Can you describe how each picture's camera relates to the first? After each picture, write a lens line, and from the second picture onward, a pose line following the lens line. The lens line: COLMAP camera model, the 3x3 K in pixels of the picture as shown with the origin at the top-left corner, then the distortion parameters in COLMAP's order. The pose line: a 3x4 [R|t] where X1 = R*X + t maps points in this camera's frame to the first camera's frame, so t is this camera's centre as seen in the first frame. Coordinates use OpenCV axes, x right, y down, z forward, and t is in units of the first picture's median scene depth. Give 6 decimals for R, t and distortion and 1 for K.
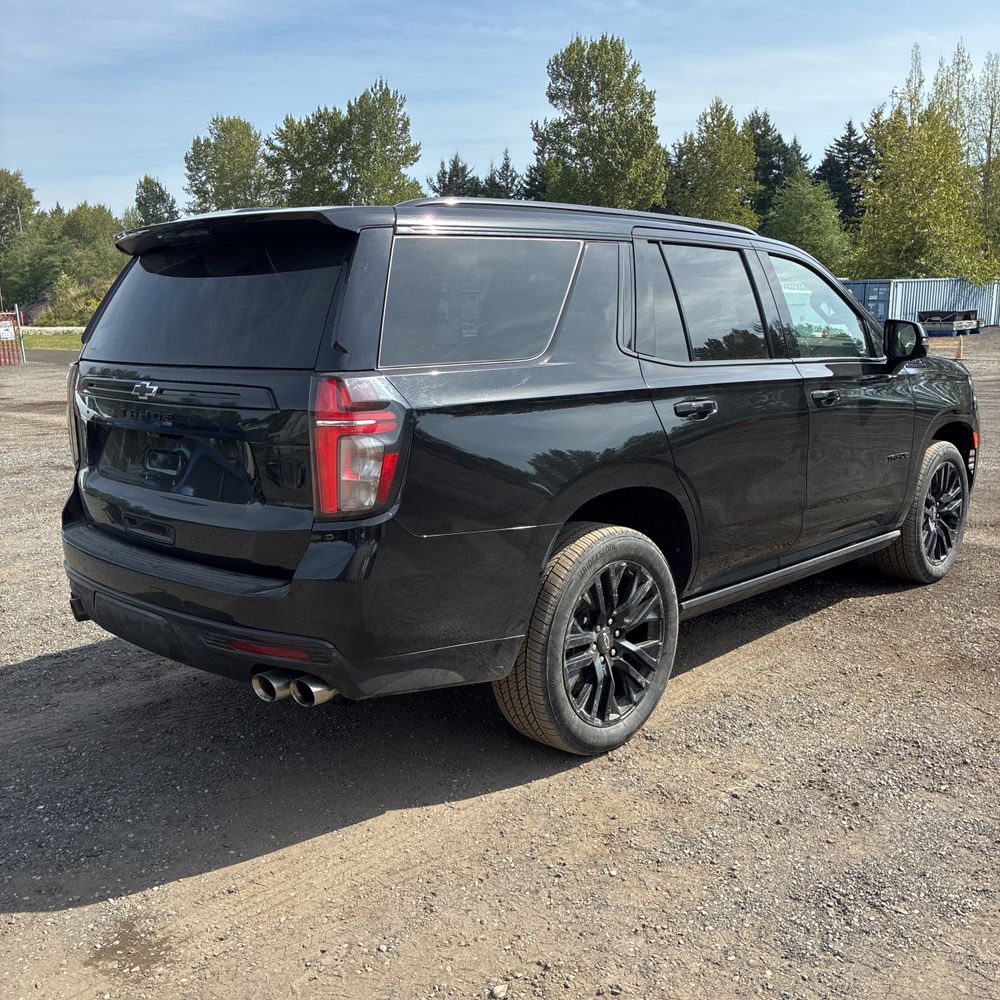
lens RADIAL K [[1020.5, 0, 500.0], [0, 1020.5, 500.0], [0, 0, 1]] dist [0.049770, -0.056006]
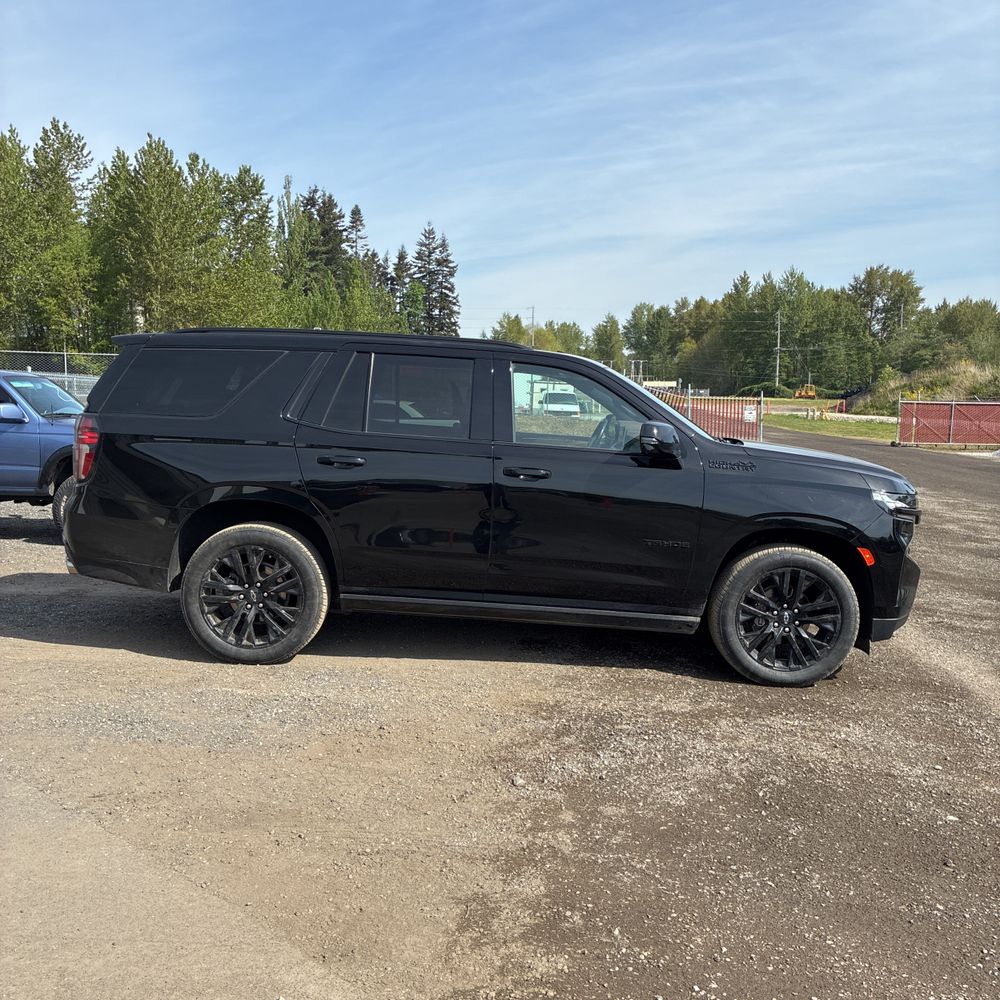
lens RADIAL K [[1023.6, 0, 496.7], [0, 1023.6, 495.5], [0, 0, 1]] dist [0.023632, 0.001168]
pose [[0.672354, 0.120004, -0.730438, 1.496602], [-0.186105, 0.982480, -0.009893, -0.070775], [0.716454, 0.142589, 0.682907, 0.150098]]
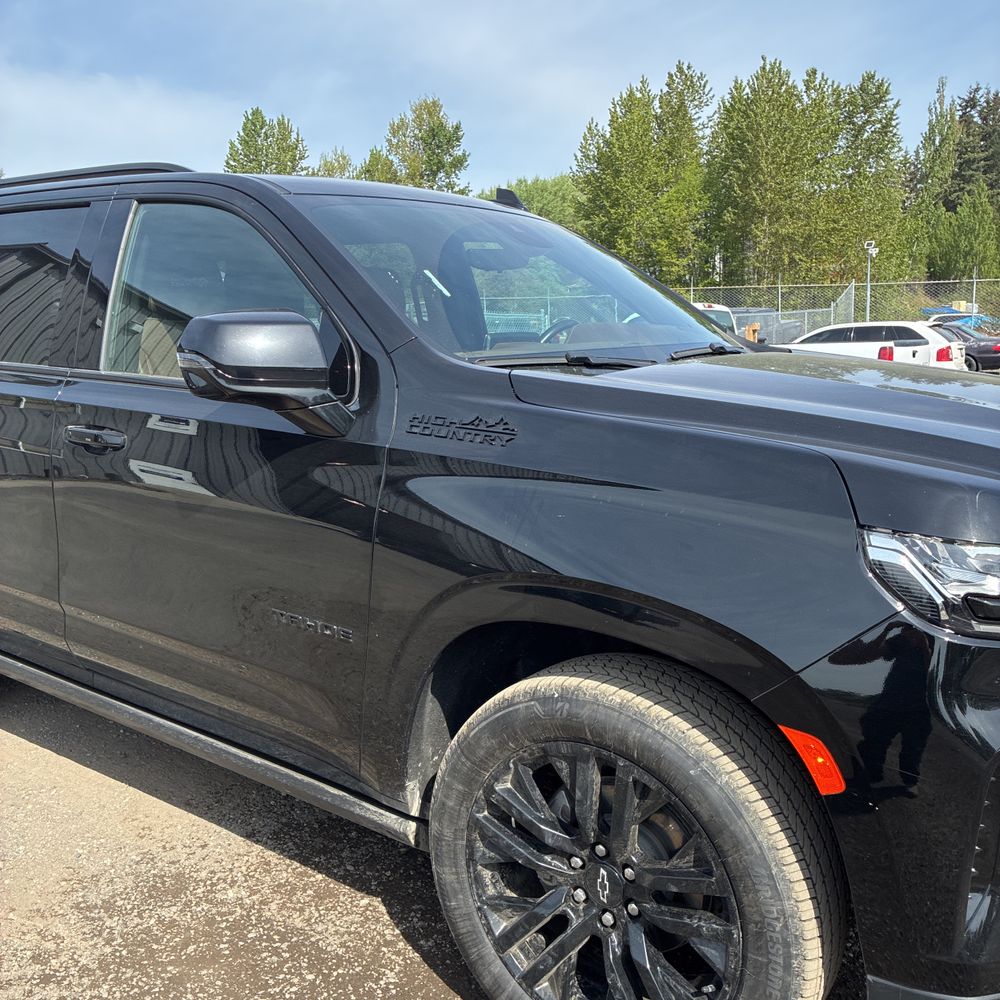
lens RADIAL K [[1014.3, 0, 497.6], [0, 1014.3, 499.6], [0, 0, 1]] dist [0.002929, 0.018147]
pose [[0.111100, 0.192687, -0.974950, 1.130699], [-0.173864, 0.969663, 0.171830, -0.259113], [0.978483, 0.150418, 0.141231, 1.422619]]
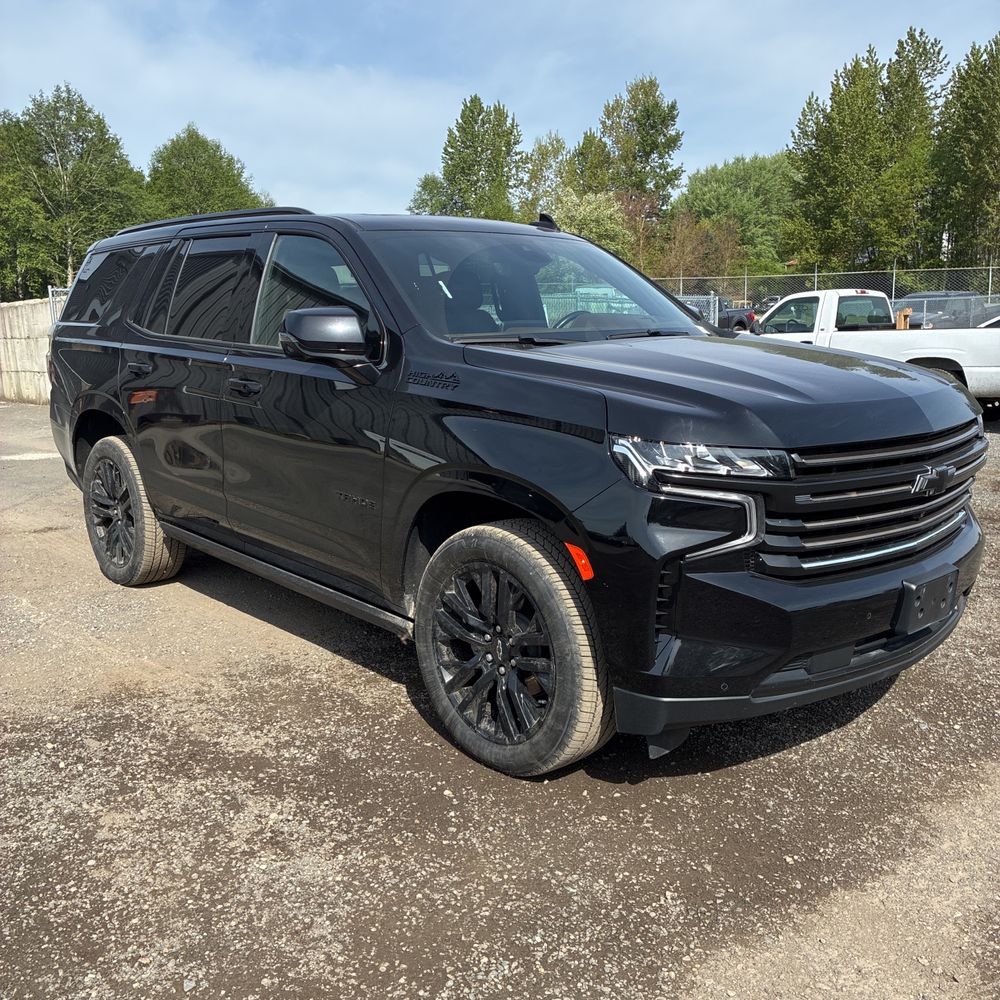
lens RADIAL K [[1020.5, 0, 500.0], [0, 1020.5, 500.0], [0, 0, 1]] dist [0.049770, -0.056006]
pose [[-0.092761, 0.207997, -0.973721, 1.511355], [-0.172329, 0.959825, 0.221446, -0.310266], [0.980662, 0.188341, -0.053190, 1.604345]]
